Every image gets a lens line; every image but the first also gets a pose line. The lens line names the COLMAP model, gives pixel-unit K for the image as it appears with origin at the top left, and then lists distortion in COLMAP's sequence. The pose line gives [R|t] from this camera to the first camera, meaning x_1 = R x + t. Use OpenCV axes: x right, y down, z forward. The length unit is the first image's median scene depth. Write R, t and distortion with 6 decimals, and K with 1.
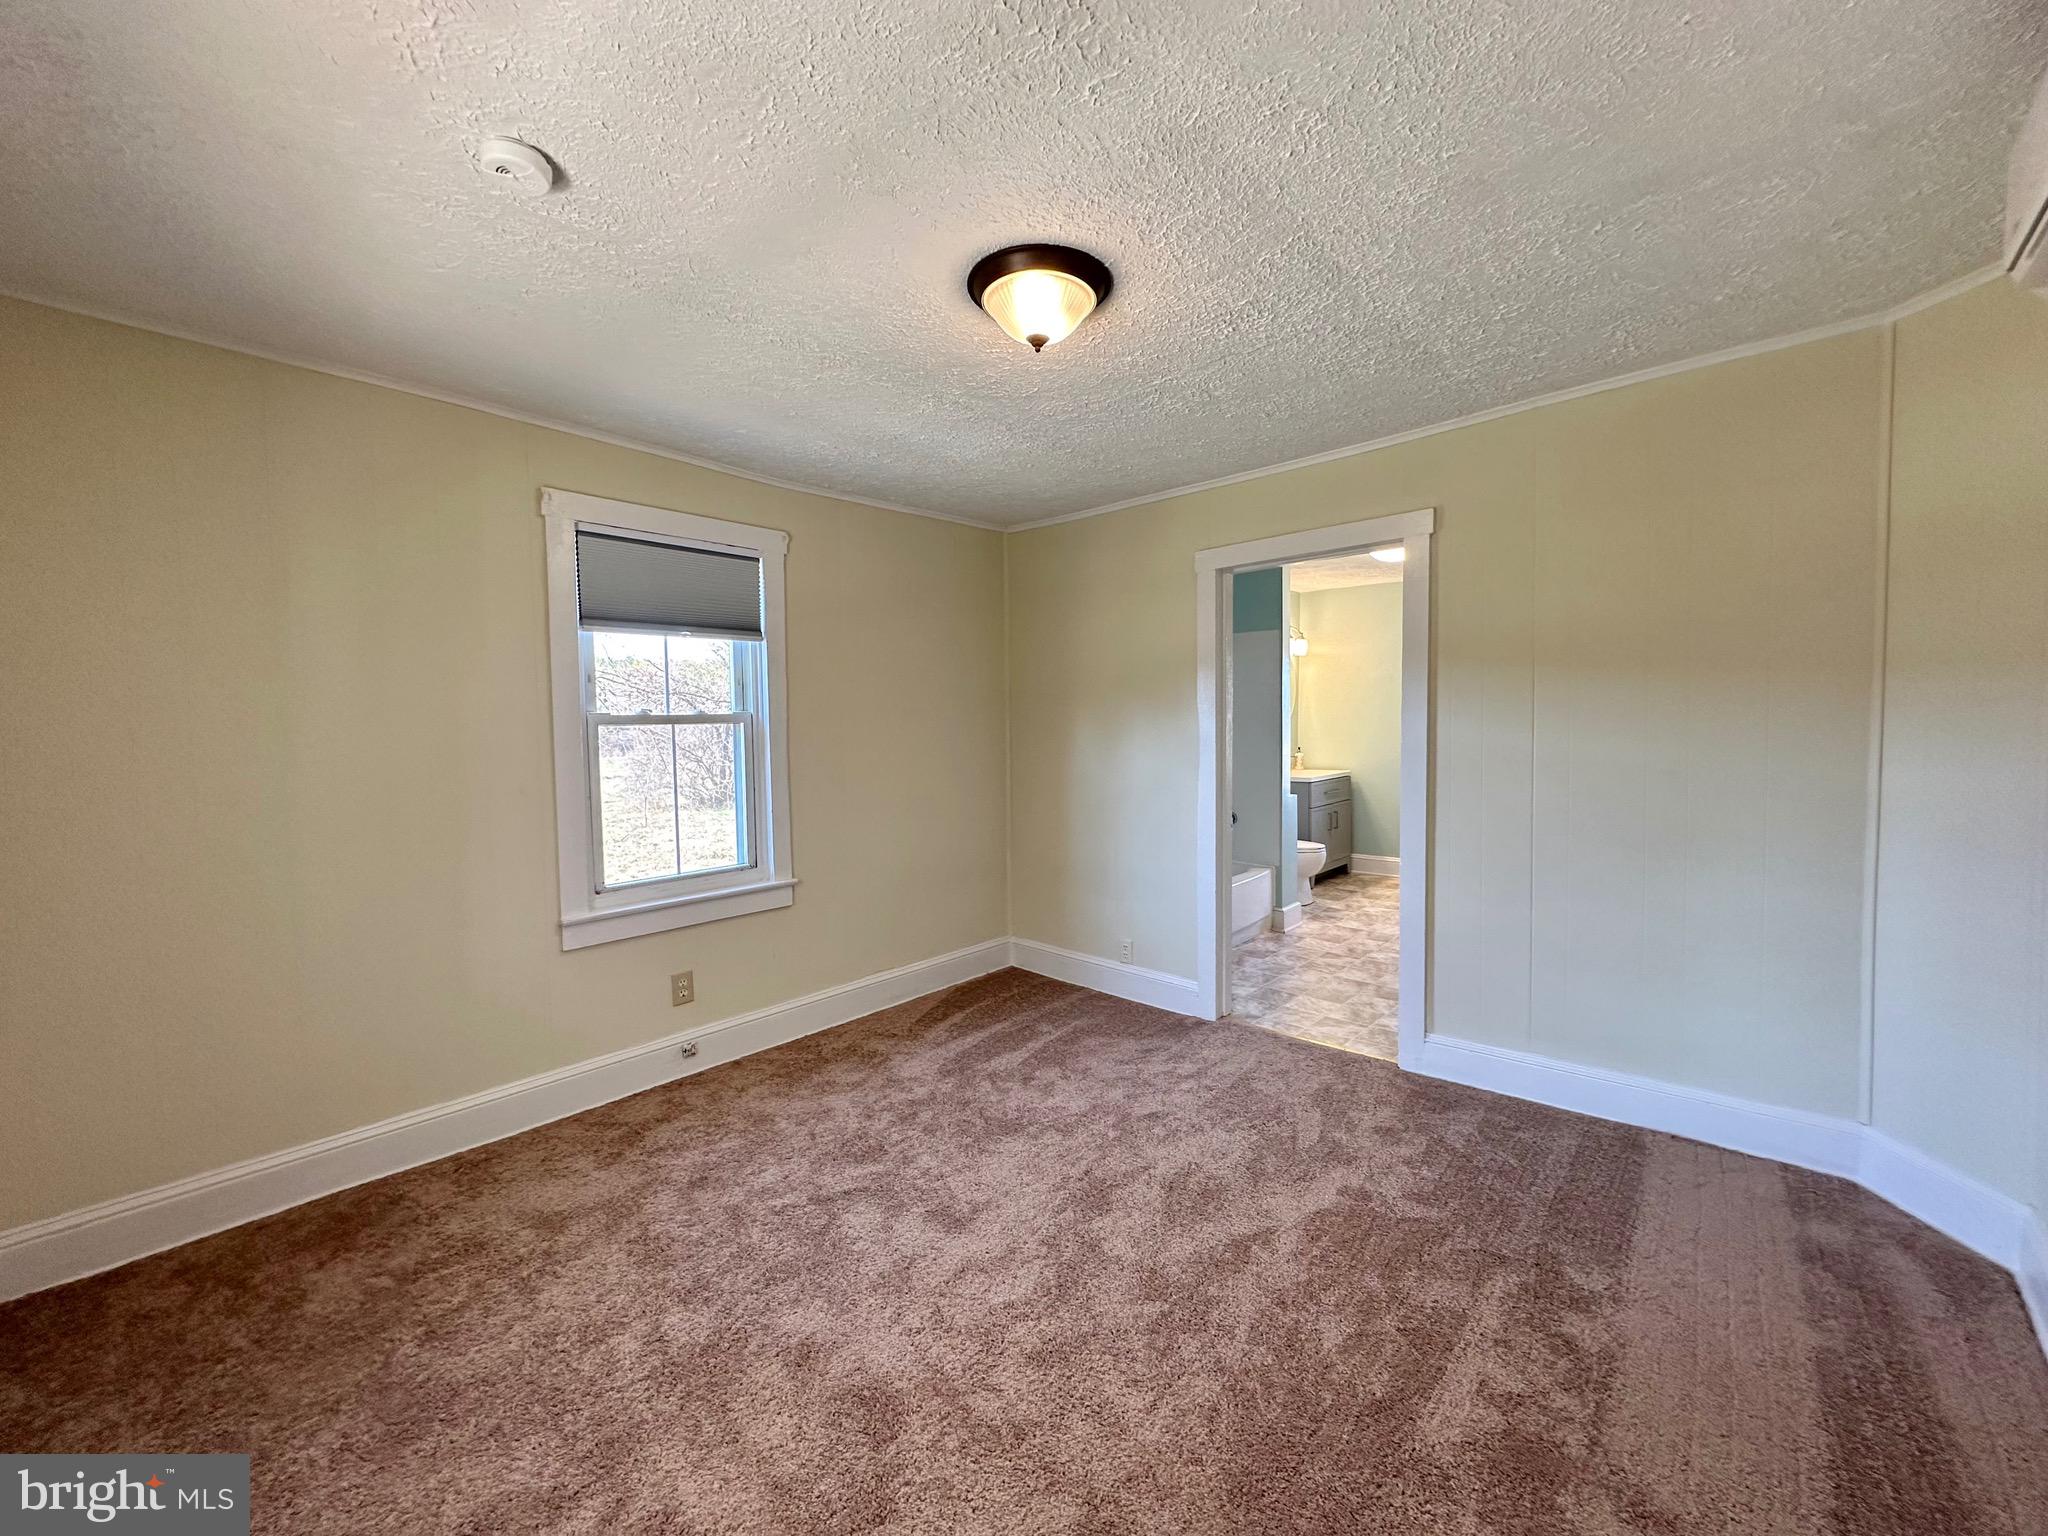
lens RADIAL K [[816.8, 0, 1022.8], [0, 816.8, 766.4], [0, 0, 1]] dist [0.000186, 0.000000]
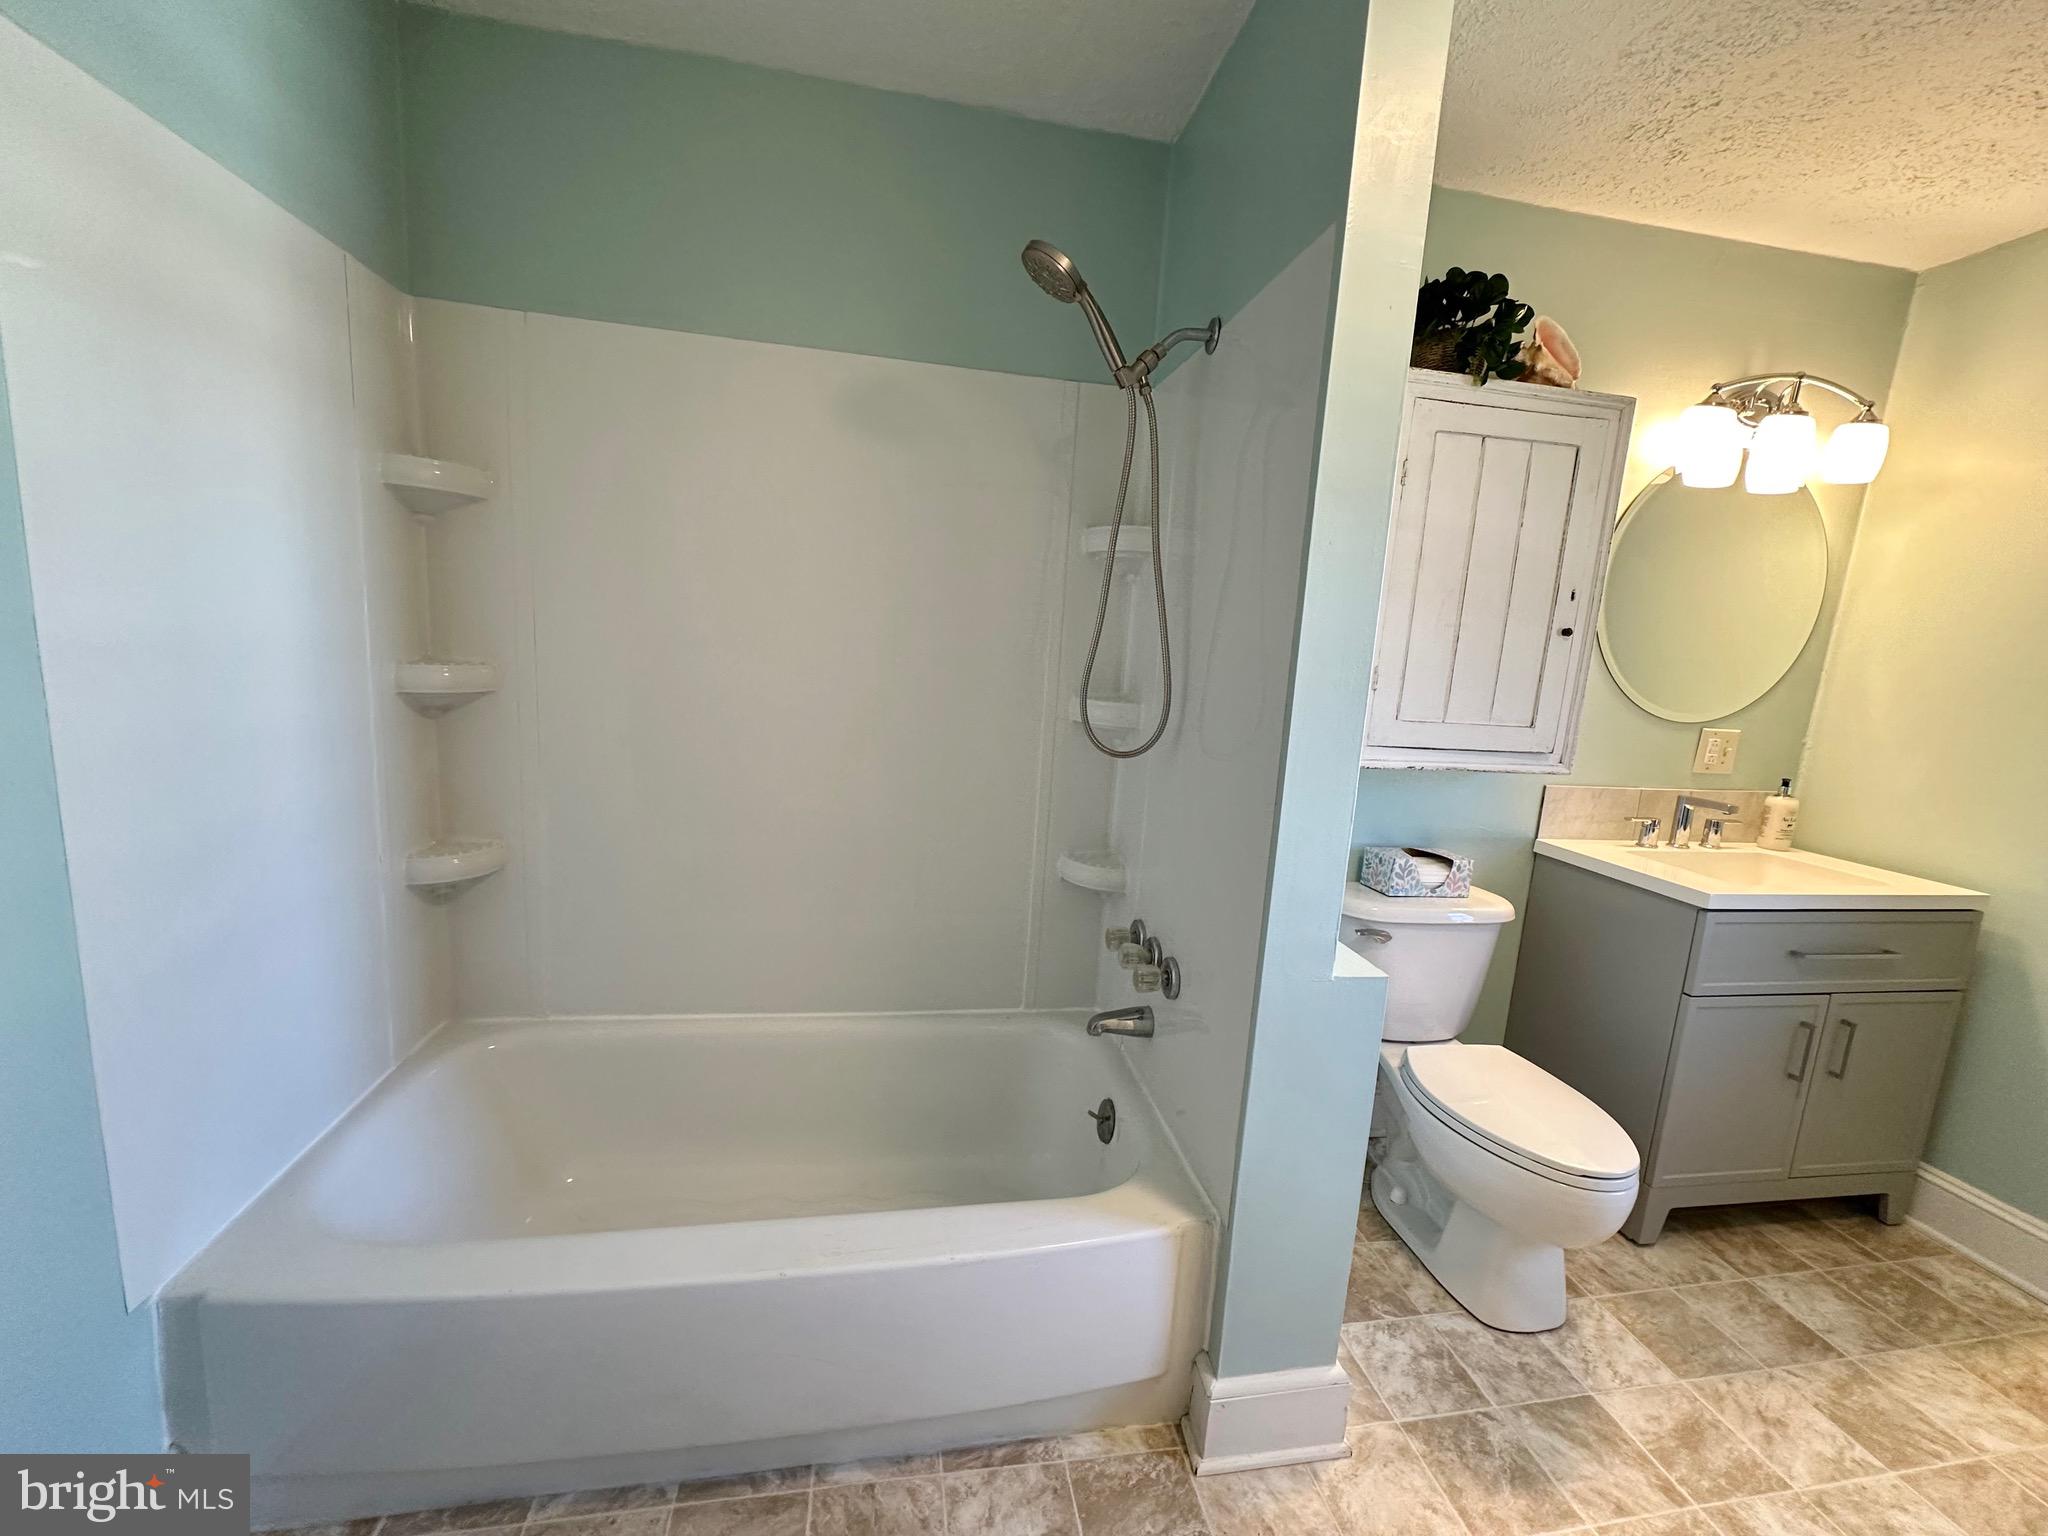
lens RADIAL K [[816.8, 0, 1026.2], [0, 816.8, 766.9], [0, 0, 1]] dist [0.000186, 0.000000]
pose [[0.791889, 0.158291, -0.589793, 0.316353], [-0.111050, 0.987045, 0.115805, -0.035438], [0.600483, -0.026208, 0.799208, 0.611541]]
